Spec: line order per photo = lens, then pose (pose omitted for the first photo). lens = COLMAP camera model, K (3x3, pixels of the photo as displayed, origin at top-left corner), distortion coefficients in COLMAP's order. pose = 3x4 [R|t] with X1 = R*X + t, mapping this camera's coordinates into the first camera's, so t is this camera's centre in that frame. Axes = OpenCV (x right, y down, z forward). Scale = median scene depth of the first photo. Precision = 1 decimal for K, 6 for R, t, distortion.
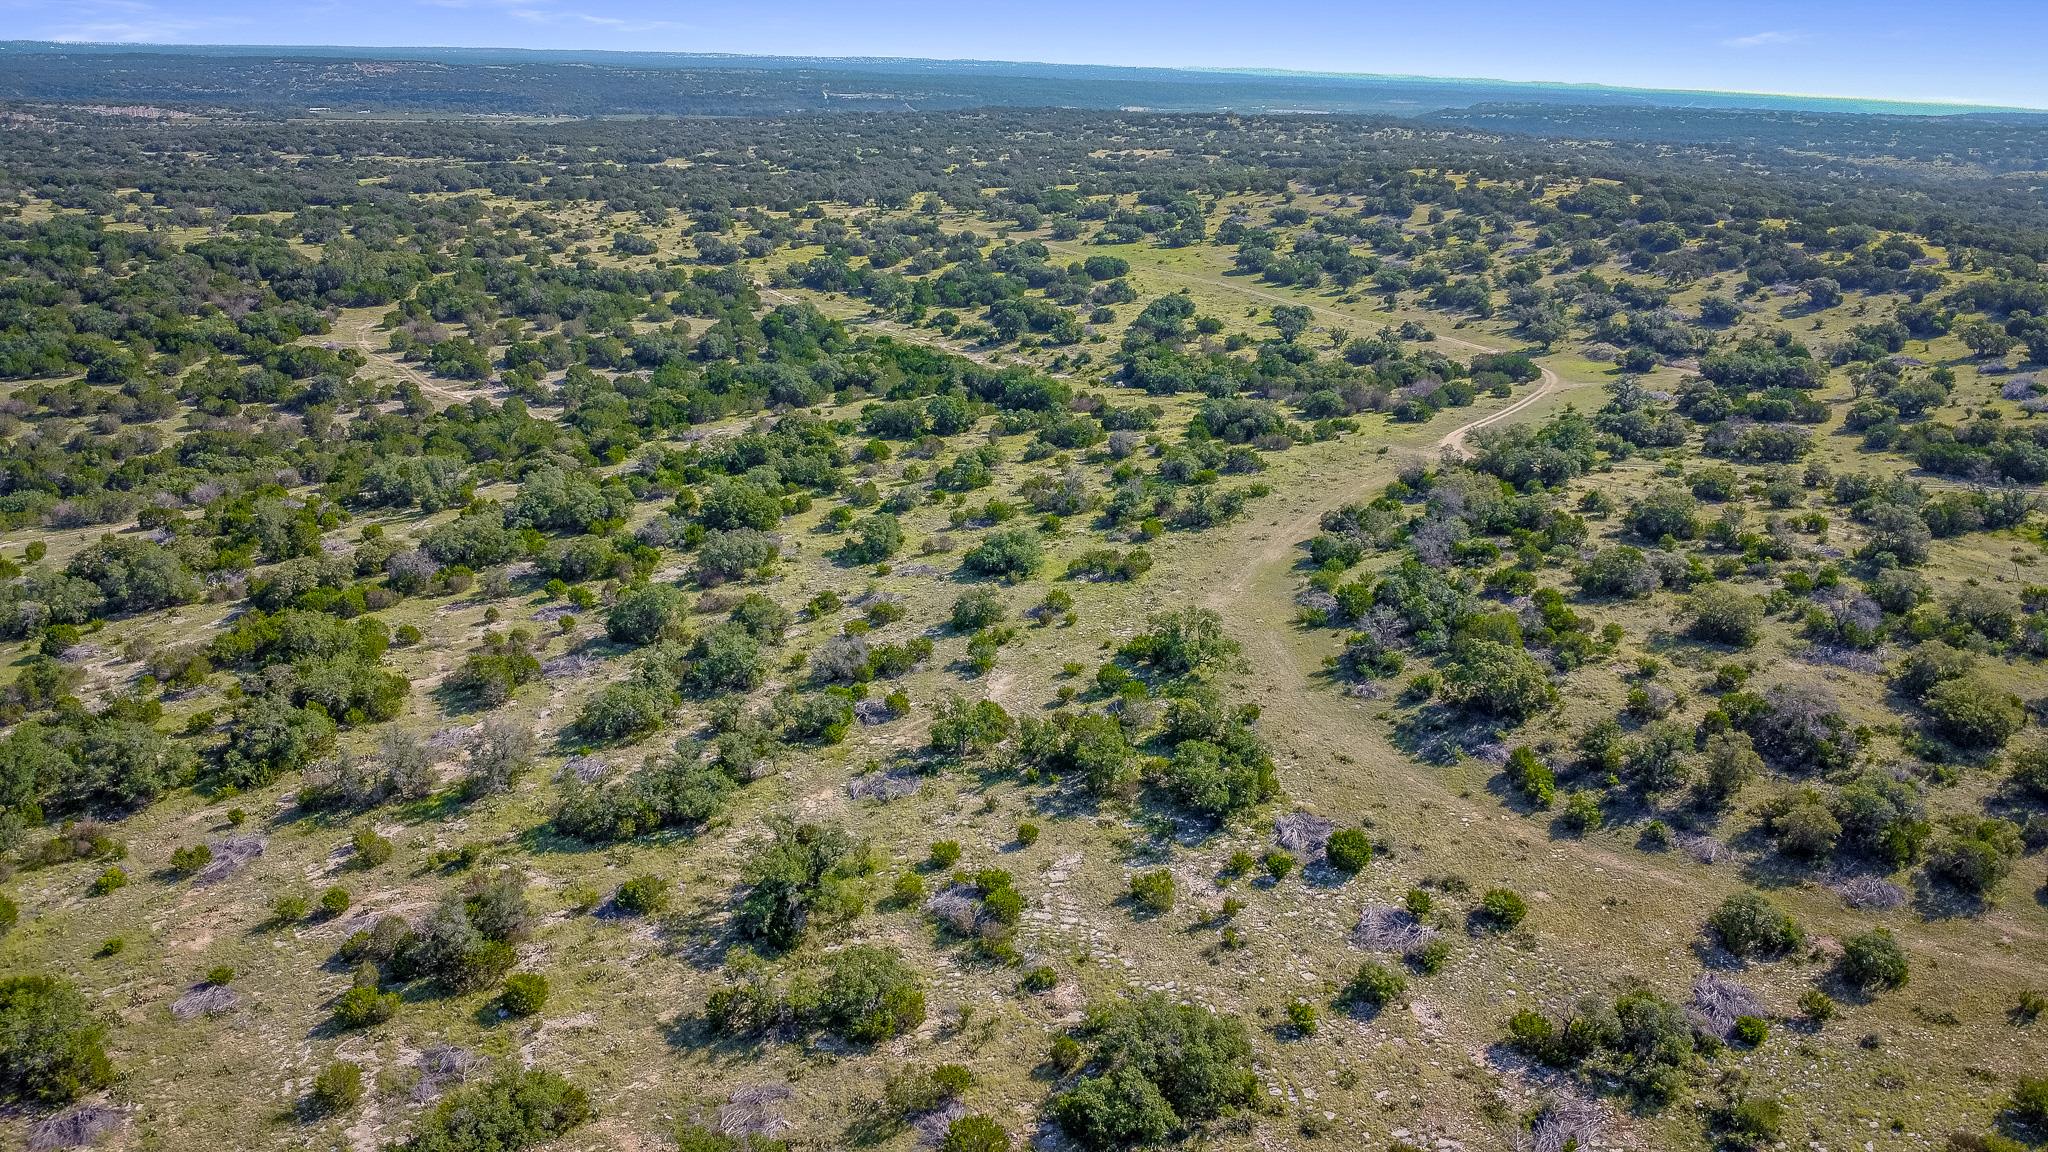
lens RADIAL K [[1460.8, 0, 1028.4], [0, 1460.8, 575.0], [0, 0, 1]] dist [-0.023440, -0.015299]
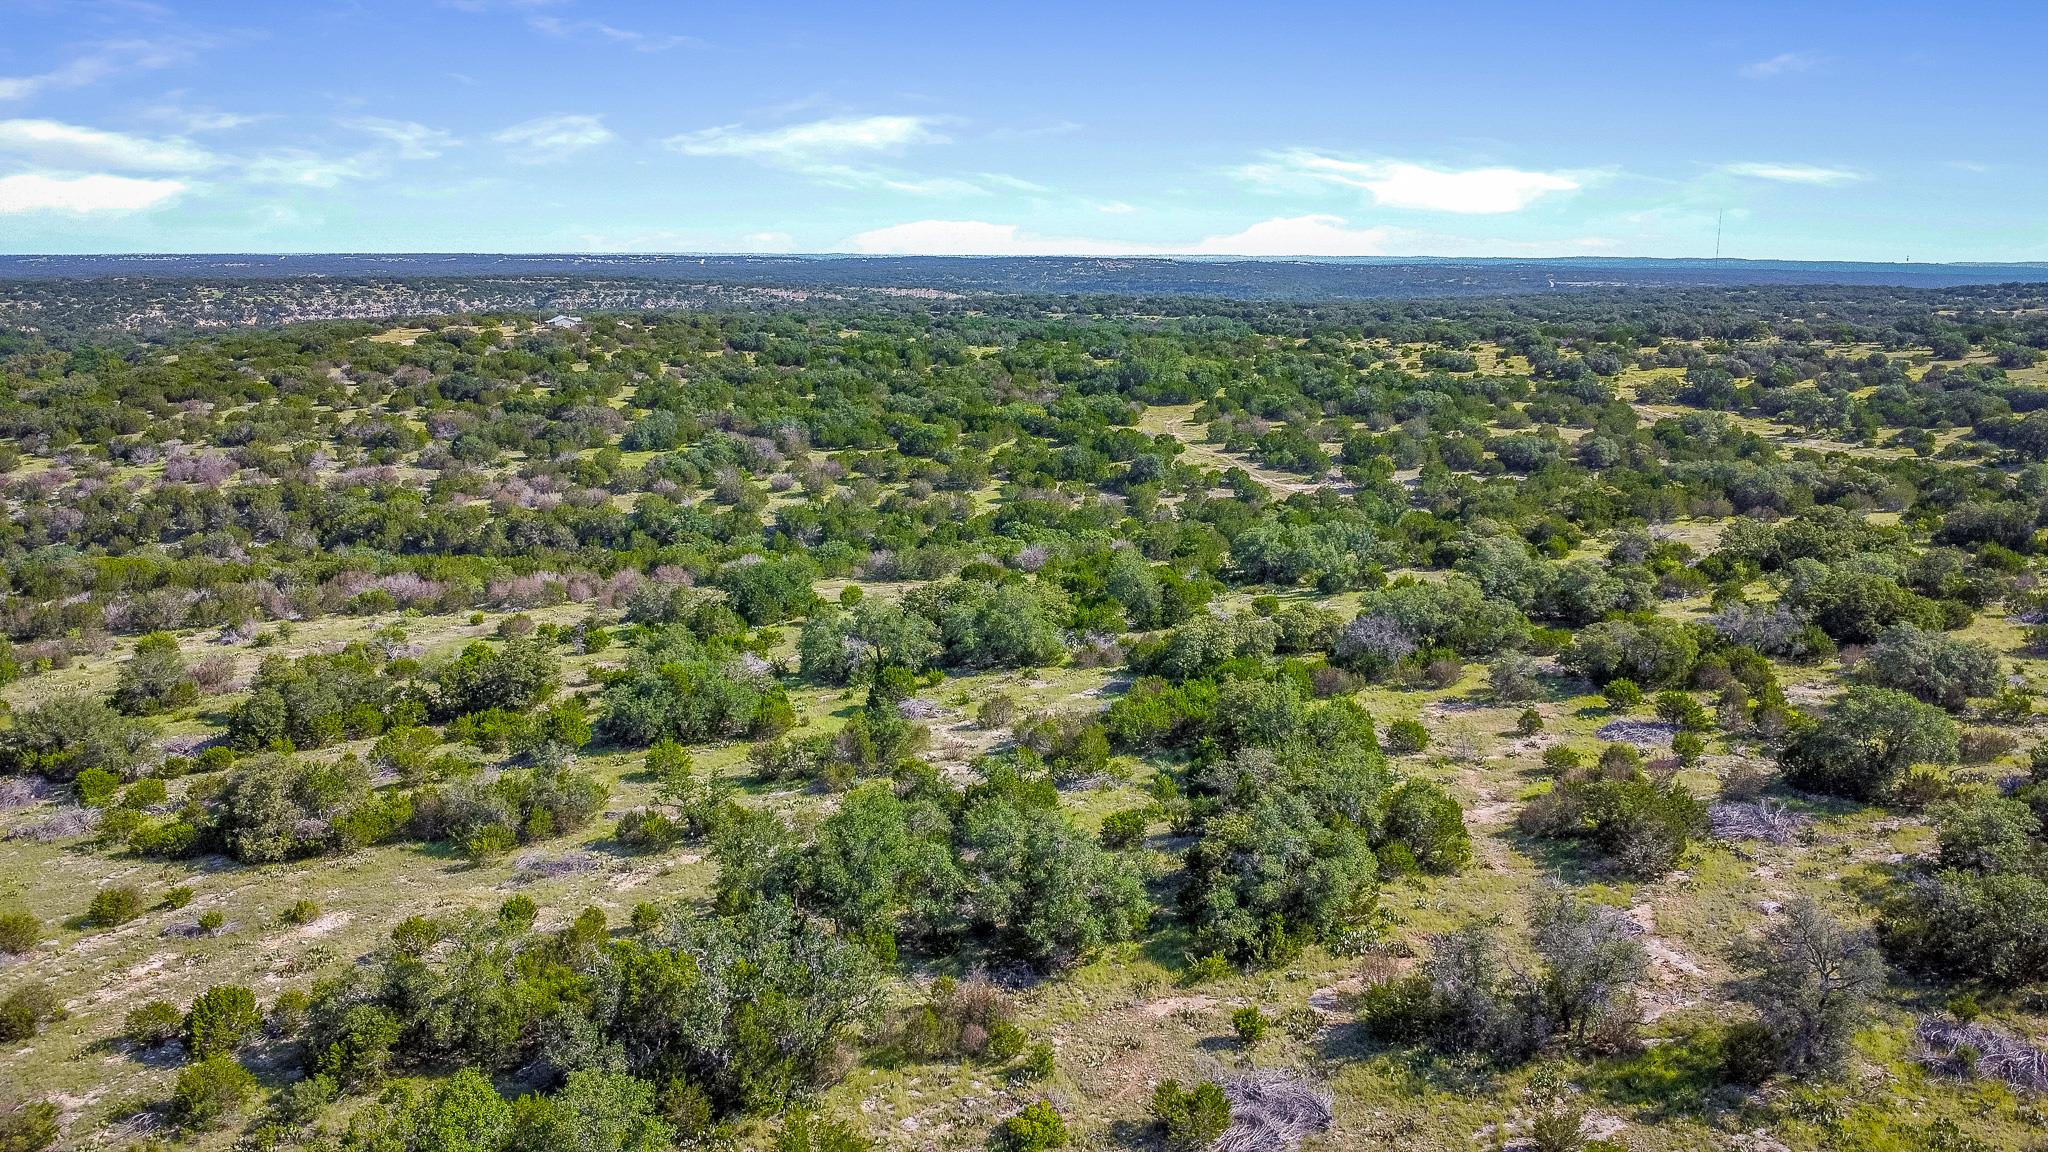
lens RADIAL K [[1460.8, 0, 1028.2], [0, 1460.8, 571.9], [0, 0, 1]] dist [-0.023440, -0.015299]
pose [[0.900895, 0.062994, -0.429441, -0.272488], [-0.122678, 0.986025, -0.112718, 0.053510], [0.416339, 0.154230, 0.896033, 0.334009]]
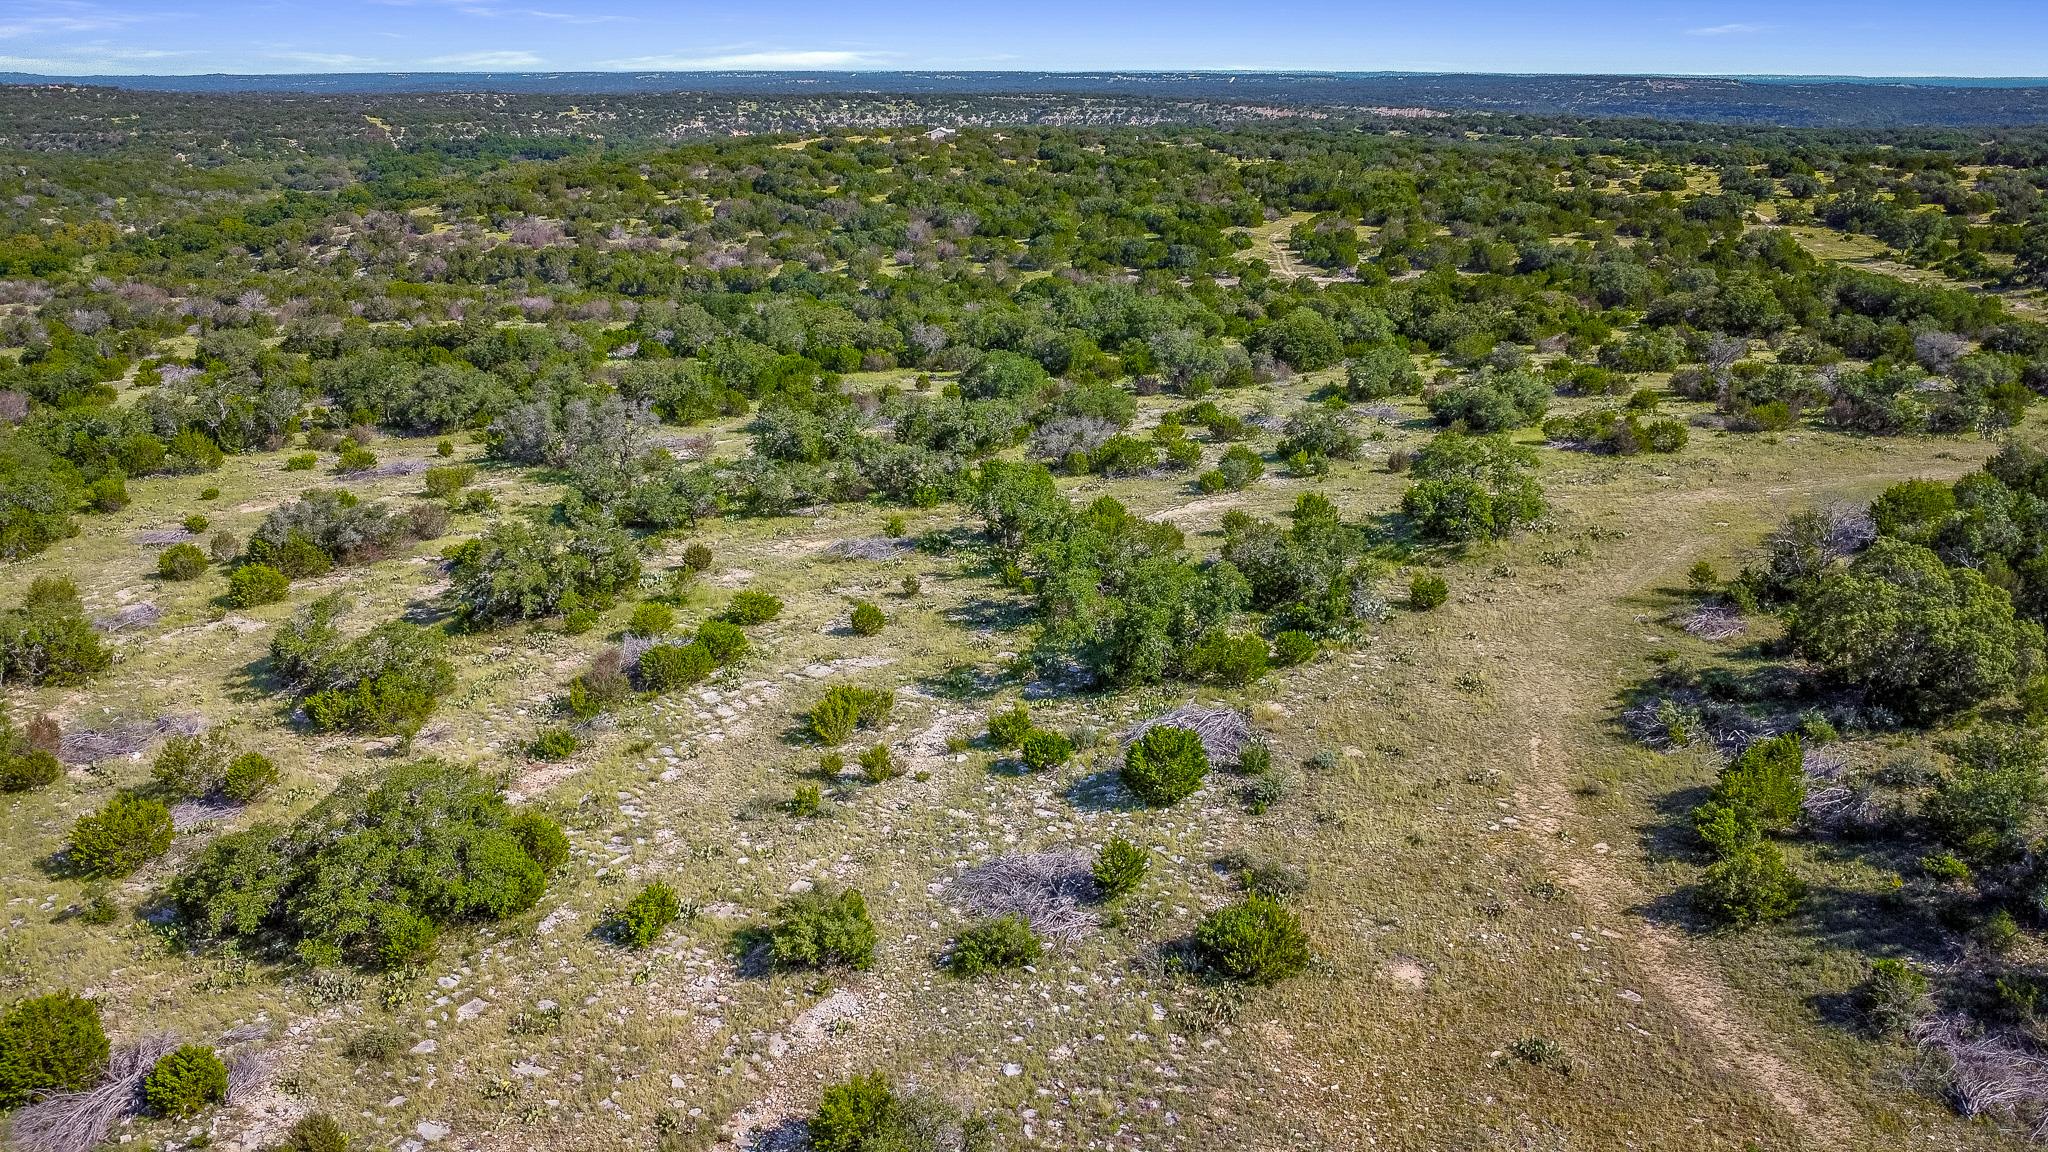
lens RADIAL K [[1460.8, 0, 1022.5], [0, 1460.8, 574.6], [0, 0, 1]] dist [-0.023440, -0.015299]
pose [[0.690620, 0.204404, -0.693731, 0.326457], [-0.223732, 0.972558, 0.063831, 0.065070], [0.687741, 0.111127, 0.717400, 0.373251]]
